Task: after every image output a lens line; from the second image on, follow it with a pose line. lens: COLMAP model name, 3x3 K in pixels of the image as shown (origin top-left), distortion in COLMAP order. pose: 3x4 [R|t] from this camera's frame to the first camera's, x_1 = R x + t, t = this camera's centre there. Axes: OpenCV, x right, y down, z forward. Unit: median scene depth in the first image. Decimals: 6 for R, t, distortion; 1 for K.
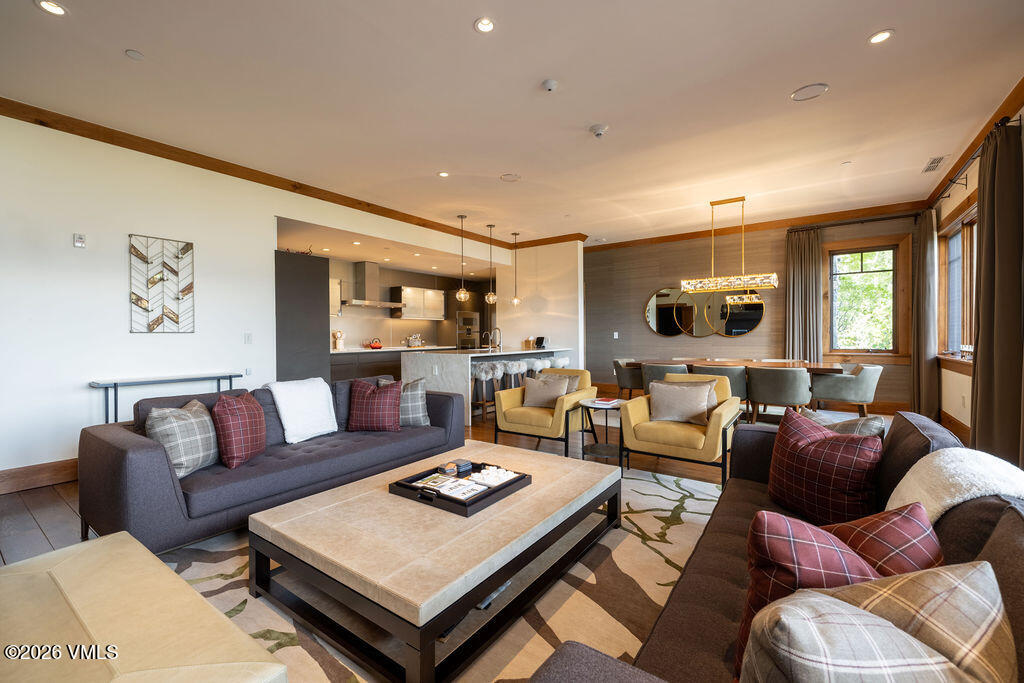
lens RADIAL K [[430.0, 0, 508.9], [0, 430.0, 342.9], [0, 0, 1]] dist [-0.002590, 0.001300]
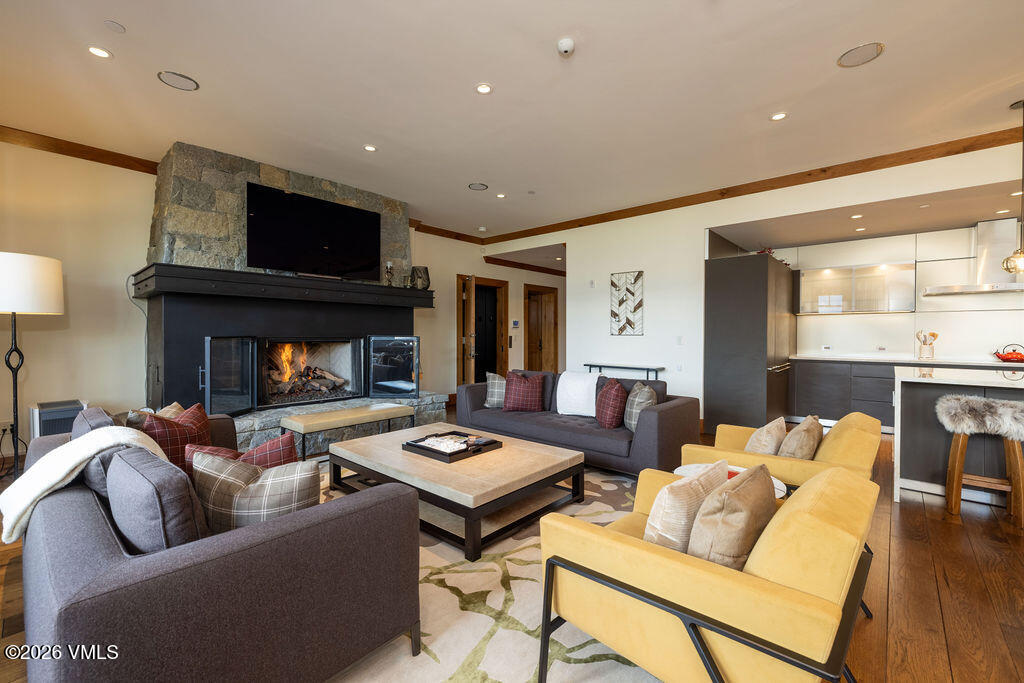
lens RADIAL K [[430.0, 0, 513.0], [0, 430.0, 334.7], [0, 0, 1]] dist [-0.002590, 0.001300]
pose [[-0.087283, 0.002716, -0.996180, 0.907766], [-0.017357, 0.999840, 0.004247, -0.031648], [0.996032, 0.017662, -0.087222, 0.934623]]
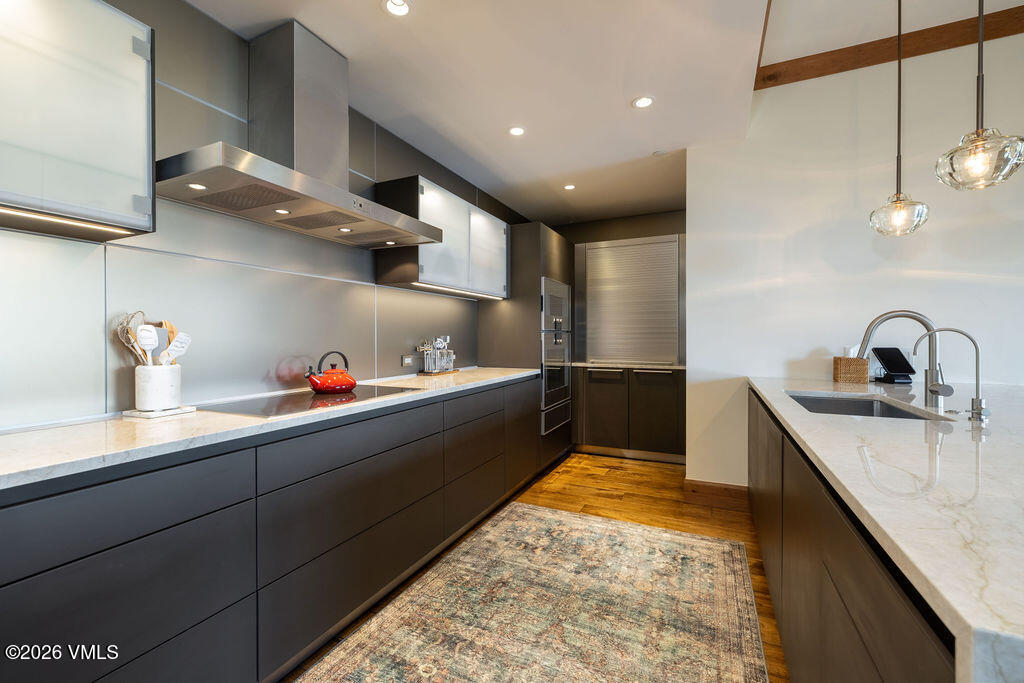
lens RADIAL K [[430.0, 0, 519.5], [0, 430.0, 342.1], [0, 0, 1]] dist [-0.002590, 0.001300]
pose [[0.977241, 0.000493, 0.212132, -0.219424], [0.001017, 0.999975, -0.007007, -0.013161], [-0.212131, 0.007063, 0.977216, 0.628448]]
